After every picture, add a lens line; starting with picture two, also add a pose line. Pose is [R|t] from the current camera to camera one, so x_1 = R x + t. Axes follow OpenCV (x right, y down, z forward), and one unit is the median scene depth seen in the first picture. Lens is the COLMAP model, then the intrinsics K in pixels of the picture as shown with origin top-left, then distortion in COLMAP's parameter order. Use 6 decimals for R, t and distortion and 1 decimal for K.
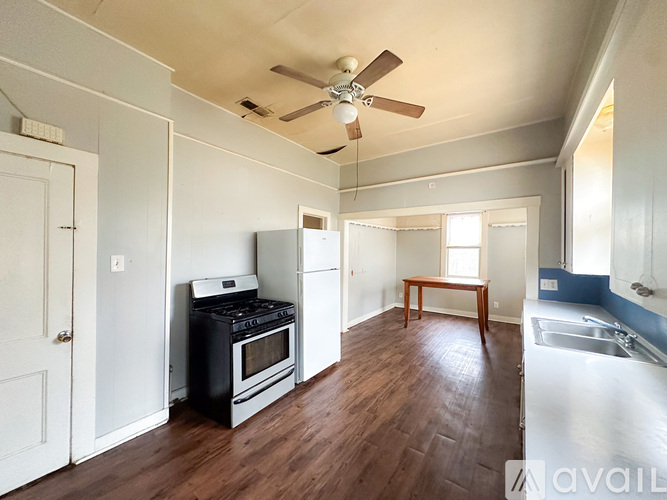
lens RADIAL K [[266.3, 0, 333.4], [0, 266.3, 249.5], [0, 0, 1]] dist [-0.003532, -0.000169]
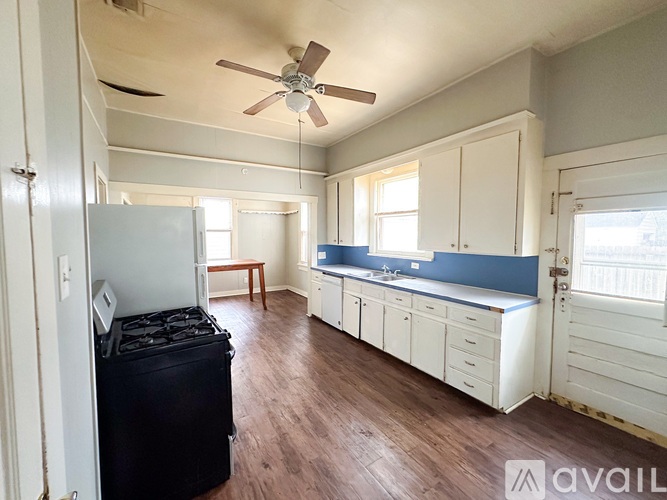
lens RADIAL K [[284.5, 0, 334.9], [0, 284.5, 248.6], [0, 0, 1]] dist [0.000558, 0.000024]
pose [[0.369825, -0.057760, 0.927304, -0.679087], [0.004333, 0.998162, 0.060446, -0.007141], [-0.929091, -0.018337, 0.369395, 0.312535]]
